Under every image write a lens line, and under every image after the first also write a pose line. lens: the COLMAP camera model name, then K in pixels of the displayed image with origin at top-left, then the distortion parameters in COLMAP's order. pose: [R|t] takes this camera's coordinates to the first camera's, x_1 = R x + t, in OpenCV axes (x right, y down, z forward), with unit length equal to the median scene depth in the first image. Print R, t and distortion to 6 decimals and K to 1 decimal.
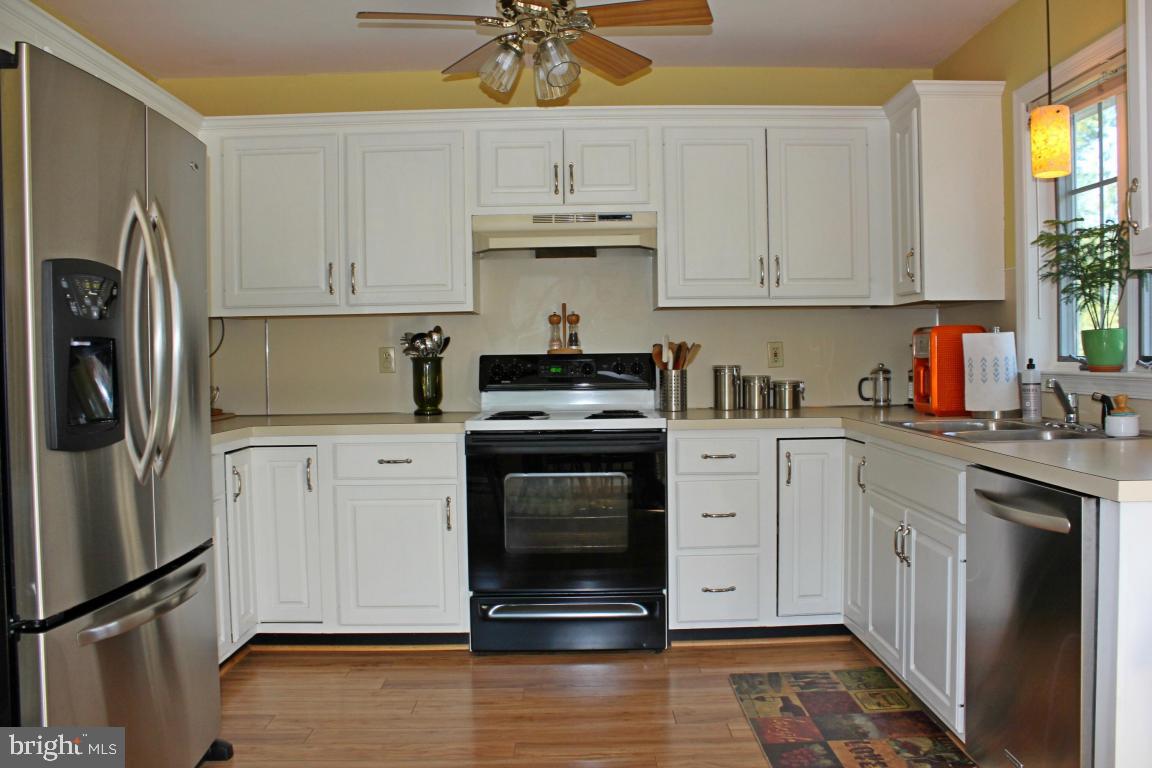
lens RADIAL K [[980.0, 0, 584.8], [0, 980.0, 381.6], [0, 0, 1]] dist [-0.161317, 0.162253]
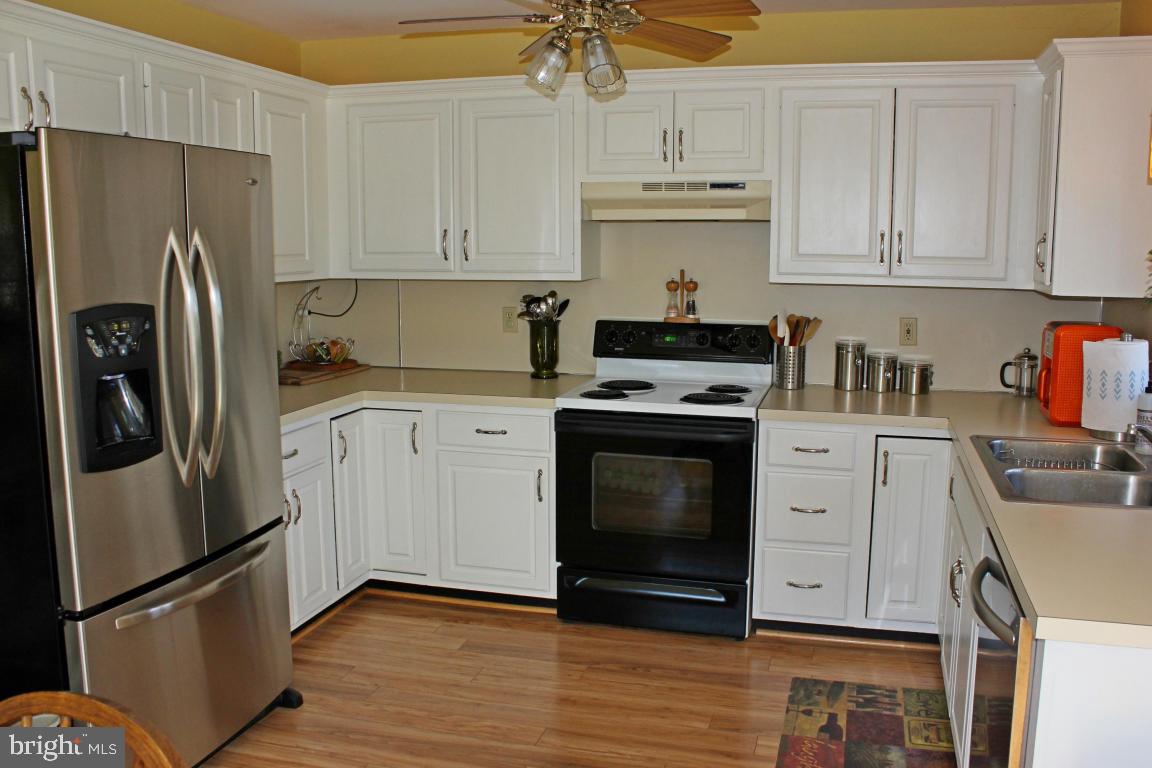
lens RADIAL K [[1020.7, 0, 576.0], [0, 1020.7, 384.0], [0, 0, 1]] dist [-0.177069, 0.181416]
pose [[0.958706, 0.057375, -0.278552, 0.187280], [-0.022351, 0.991610, 0.127321, -0.106834], [0.283520, -0.115837, 0.951944, 0.004887]]
